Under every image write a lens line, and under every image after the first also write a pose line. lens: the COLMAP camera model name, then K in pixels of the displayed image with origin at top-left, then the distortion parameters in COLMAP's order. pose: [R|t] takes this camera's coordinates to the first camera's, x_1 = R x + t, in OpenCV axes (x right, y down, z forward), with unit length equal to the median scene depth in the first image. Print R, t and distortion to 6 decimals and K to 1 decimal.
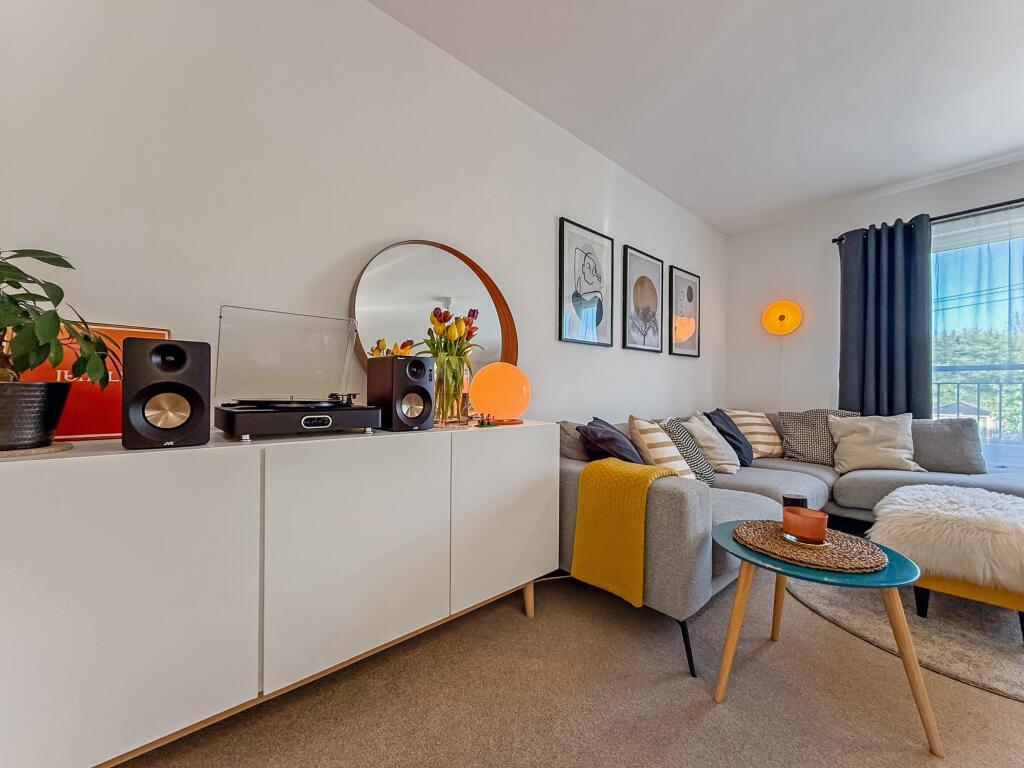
lens RADIAL K [[412.5, 0, 538.6], [0, 412.5, 388.9], [0, 0, 1]] dist [-0.000243, -0.000004]
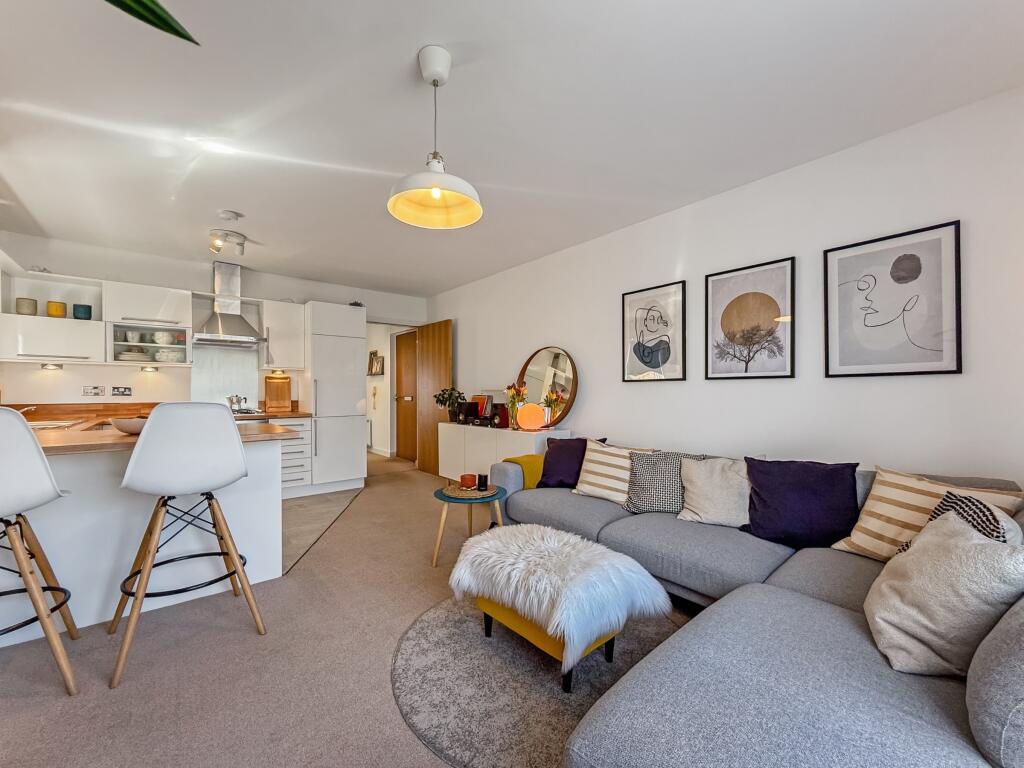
lens RADIAL K [[413.9, 0, 512.0], [0, 413.9, 384.0], [0, 0, 1]] dist [0.000222, -0.000019]
pose [[-0.039714, -0.023386, -0.998937, 1.292937], [0.004682, 0.999711, -0.023590, -0.070845], [0.999200, -0.005614, -0.039593, 0.602033]]
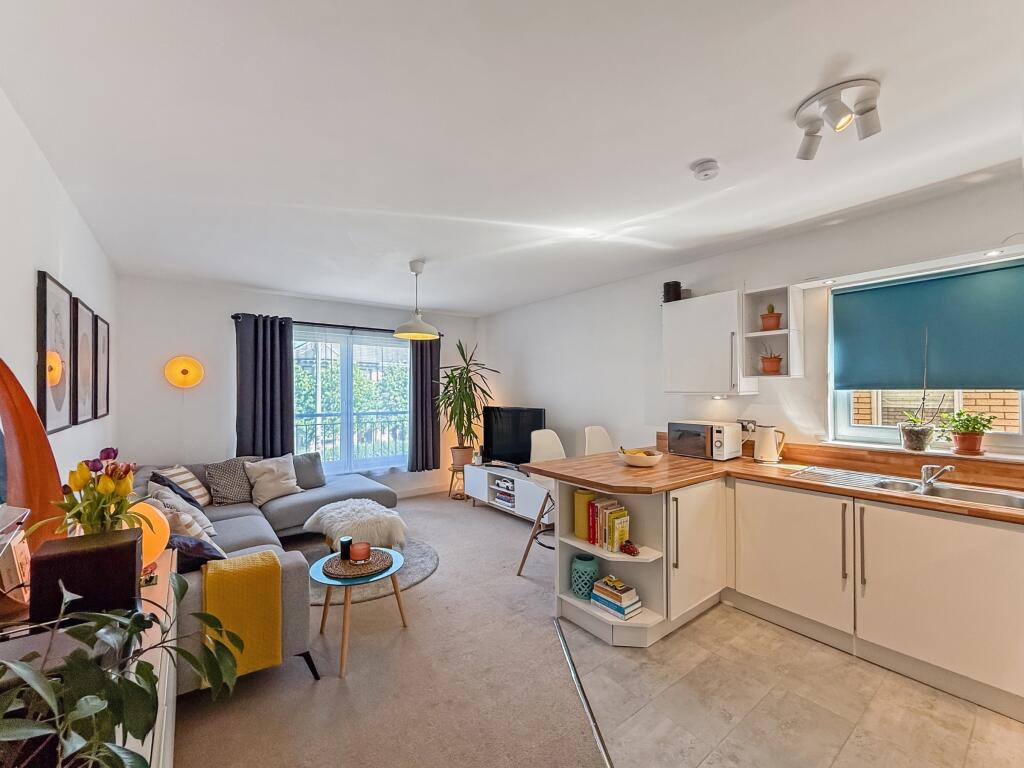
lens RADIAL K [[422.8, 0, 482.0], [0, 422.8, 388.0], [0, 0, 1]] dist [0.001755, 0.000098]
pose [[0.147383, -0.002748, 0.989076, -0.521218], [0.002290, 0.999994, 0.002437, -0.181891], [-0.989077, 0.001905, 0.147388, 0.086338]]
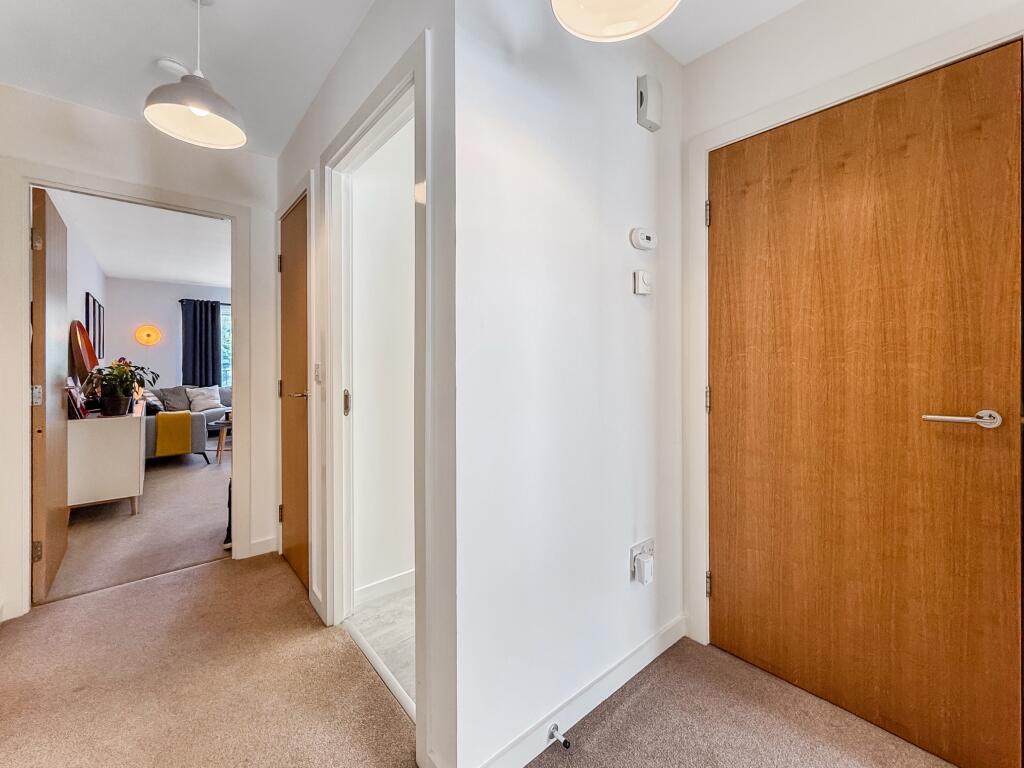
lens RADIAL K [[431.7, 0, 495.1], [0, 431.7, 363.9], [0, 0, 1]] dist [-0.001073, -0.000804]
pose [[0.089313, -0.022529, 0.995749, -1.510549], [-0.007857, 0.999697, 0.023323, -0.140764], [-0.995973, -0.009907, 0.089109, -0.873247]]
